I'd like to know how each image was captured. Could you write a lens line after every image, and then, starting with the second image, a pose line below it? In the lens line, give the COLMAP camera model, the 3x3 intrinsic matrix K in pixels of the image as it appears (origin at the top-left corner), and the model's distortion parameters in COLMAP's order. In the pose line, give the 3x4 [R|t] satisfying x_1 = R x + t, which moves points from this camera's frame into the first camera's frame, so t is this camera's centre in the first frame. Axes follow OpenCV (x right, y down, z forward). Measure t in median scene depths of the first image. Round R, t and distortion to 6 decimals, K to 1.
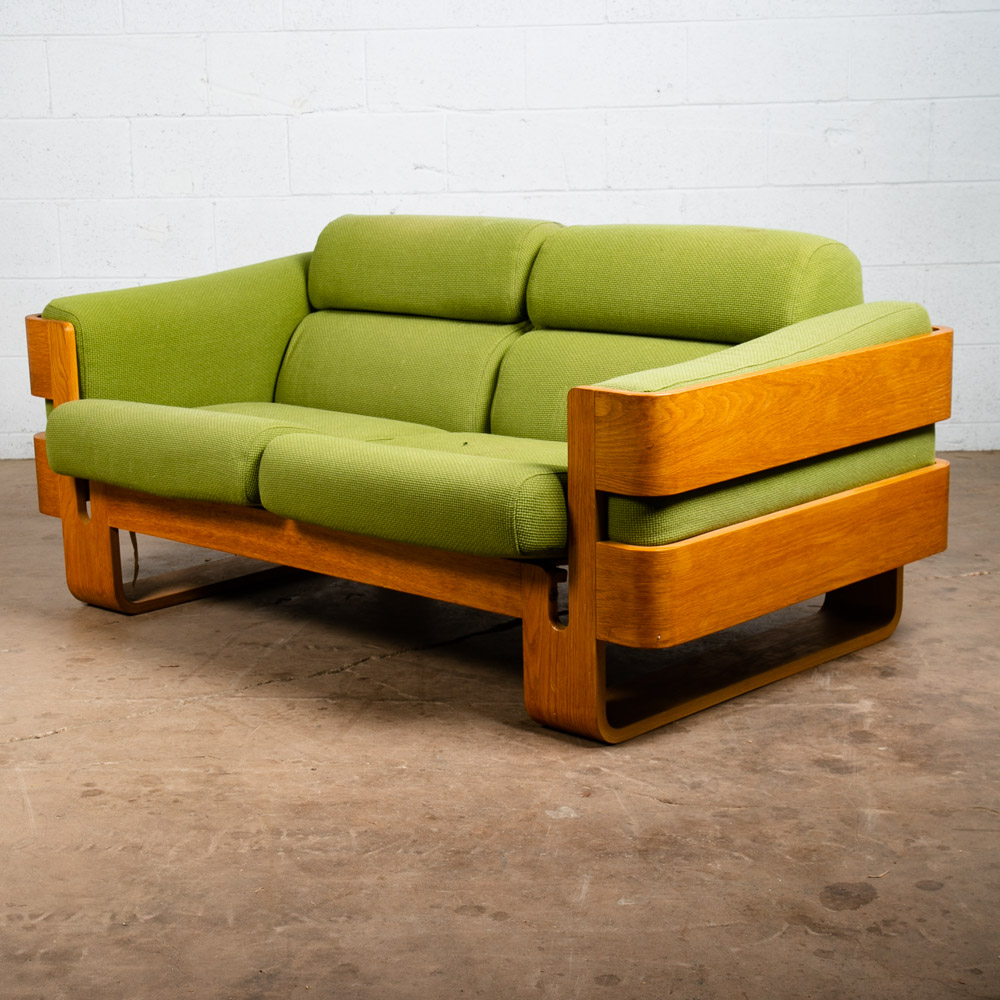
lens RADIAL K [[2154.9, 0, 482.6], [0, 2154.9, 529.0], [0, 0, 1]] dist [0.097334, 0.257648]
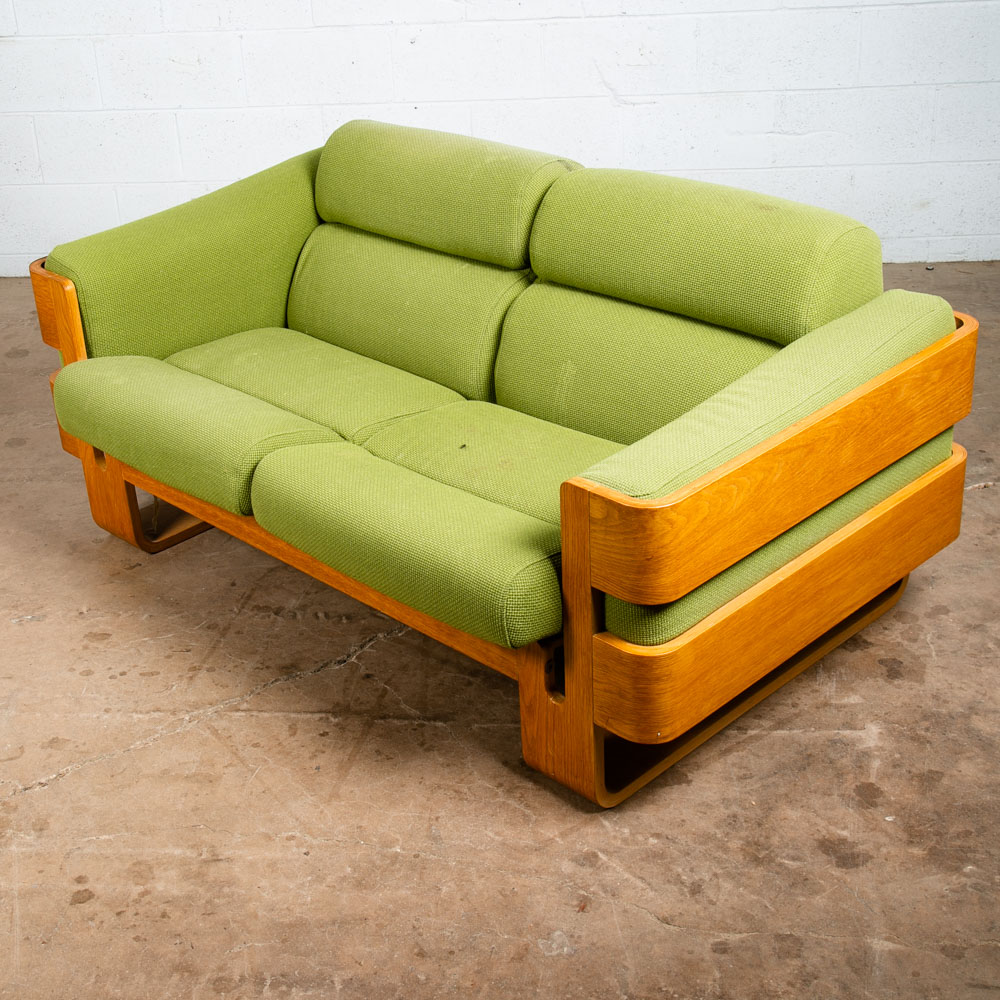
lens RADIAL K [[1682.4, 0, 457.3], [0, 1682.4, 485.6], [0, 0, 1]] dist [-0.010071, 0.218088]
pose [[0.998478, -0.012845, -0.053637, 0.033676], [0.025675, 0.968952, 0.245911, -0.237434], [0.048813, -0.246914, 0.967807, 0.299234]]
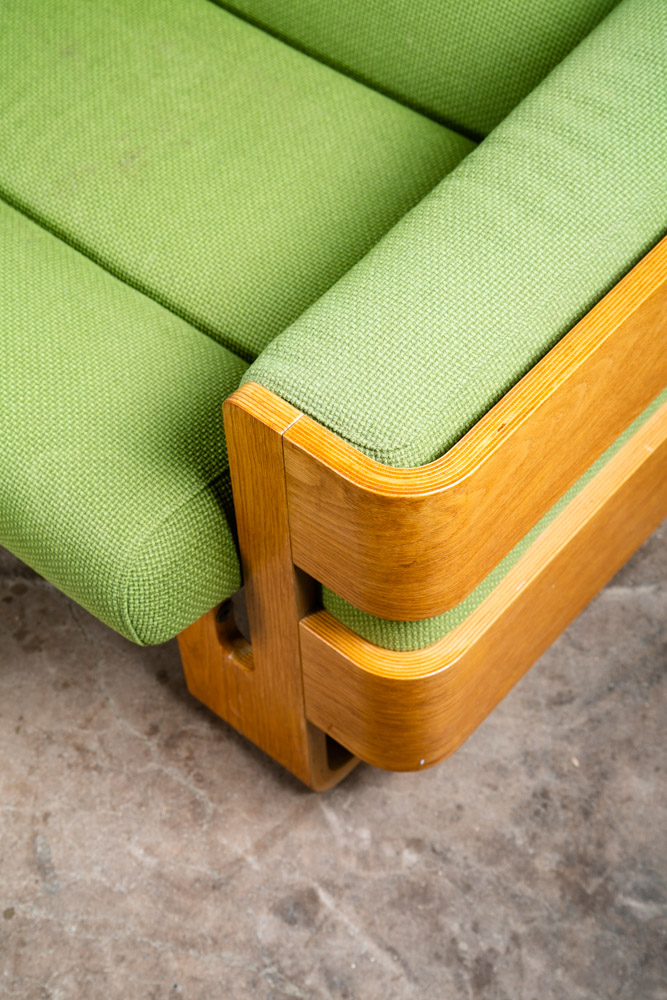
lens RADIAL K [[1774.5, 0, 333.5], [0, 1774.5, 500.0], [0, 0, 1]] dist [0.012248, 1.888173]
pose [[0.998983, -0.041769, 0.016998, 0.054459], [0.019964, 0.747627, 0.663819, -0.284098], [-0.040435, -0.662804, 0.747700, 0.705838]]
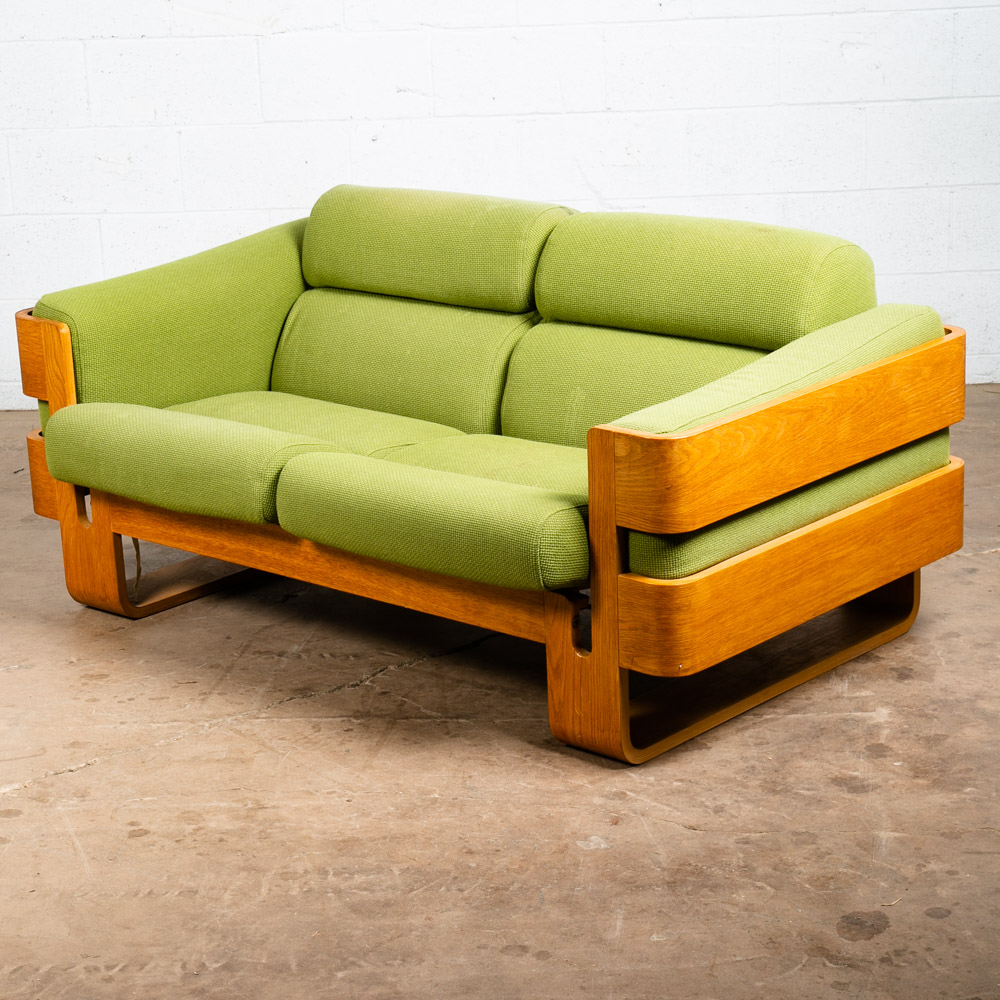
lens RADIAL K [[2700.4, 0, 509.7], [0, 2700.4, 501.1], [0, 0, 1]] dist [0.193101, 0.465418]
pose [[0.999335, -0.024191, 0.027284, -0.033163], [0.022400, 0.997690, 0.064131, -0.112329], [-0.028773, -0.063478, 0.997568, -0.283757]]
